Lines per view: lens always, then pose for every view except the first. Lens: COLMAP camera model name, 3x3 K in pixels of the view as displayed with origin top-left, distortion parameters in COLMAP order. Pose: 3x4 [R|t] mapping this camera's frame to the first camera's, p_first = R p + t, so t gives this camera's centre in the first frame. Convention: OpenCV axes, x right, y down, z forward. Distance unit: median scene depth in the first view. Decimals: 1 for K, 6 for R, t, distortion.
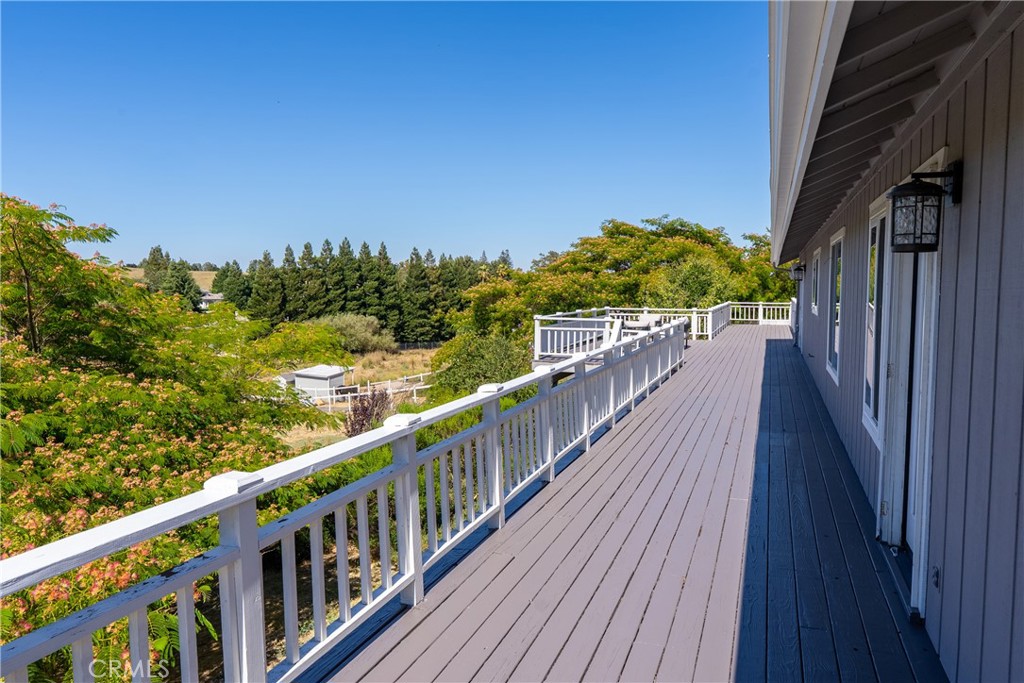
lens RADIAL K [[732.6, 0, 507.6], [0, 732.6, 338.9], [0, 0, 1]] dist [0.002868, -0.000751]
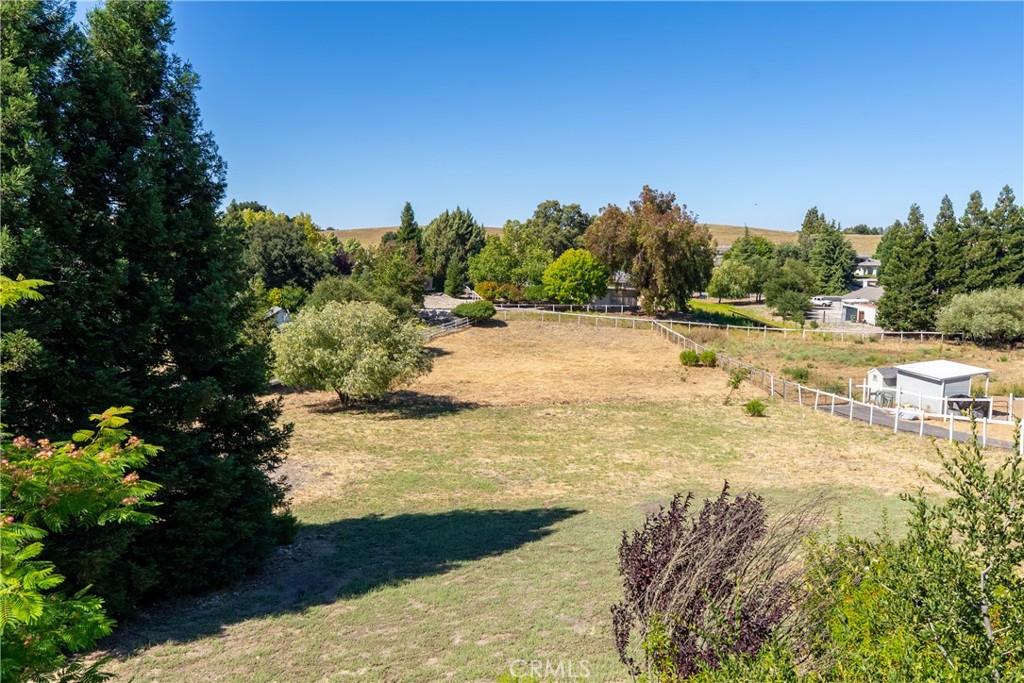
lens RADIAL K [[745.5, 0, 510.6], [0, 745.5, 330.0], [0, 0, 1]] dist [-0.001476, -0.002947]
pose [[0.648023, 0.078210, -0.757594, 0.009625], [-0.053745, 0.996930, 0.056946, -0.007333], [0.759722, 0.003814, 0.650237, 0.148597]]
